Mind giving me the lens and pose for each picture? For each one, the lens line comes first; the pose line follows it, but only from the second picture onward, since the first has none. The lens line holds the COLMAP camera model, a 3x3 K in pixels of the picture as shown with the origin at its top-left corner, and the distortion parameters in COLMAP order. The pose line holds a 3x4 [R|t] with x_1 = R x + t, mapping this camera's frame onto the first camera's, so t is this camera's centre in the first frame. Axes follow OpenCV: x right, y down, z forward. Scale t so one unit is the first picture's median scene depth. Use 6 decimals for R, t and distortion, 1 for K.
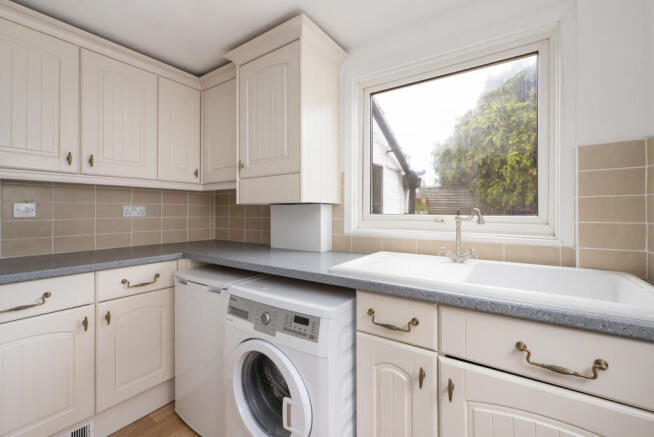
lens RADIAL K [[274.4, 0, 331.6], [0, 274.4, 214.8], [0, 0, 1]] dist [0.000535, 0.000019]
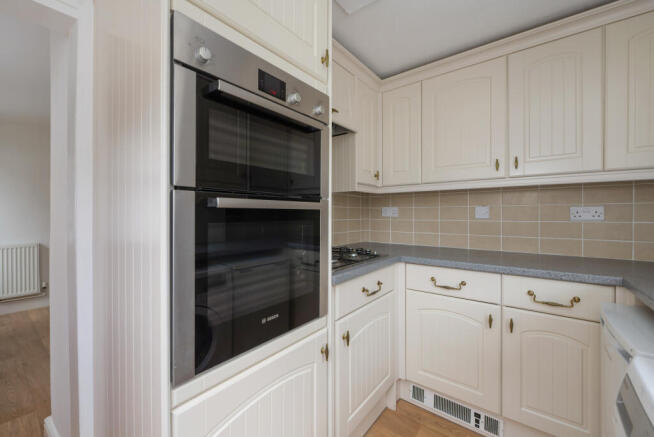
lens RADIAL K [[313.5, 0, 326.5], [0, 313.5, 213.4], [0, 0, 1]] dist [-0.003531, -0.000501]
pose [[-0.131071, -0.001524, -0.991372, 0.351242], [-0.012811, 0.999918, 0.000157, -0.006236], [0.991290, 0.012721, -0.131080, 0.501119]]
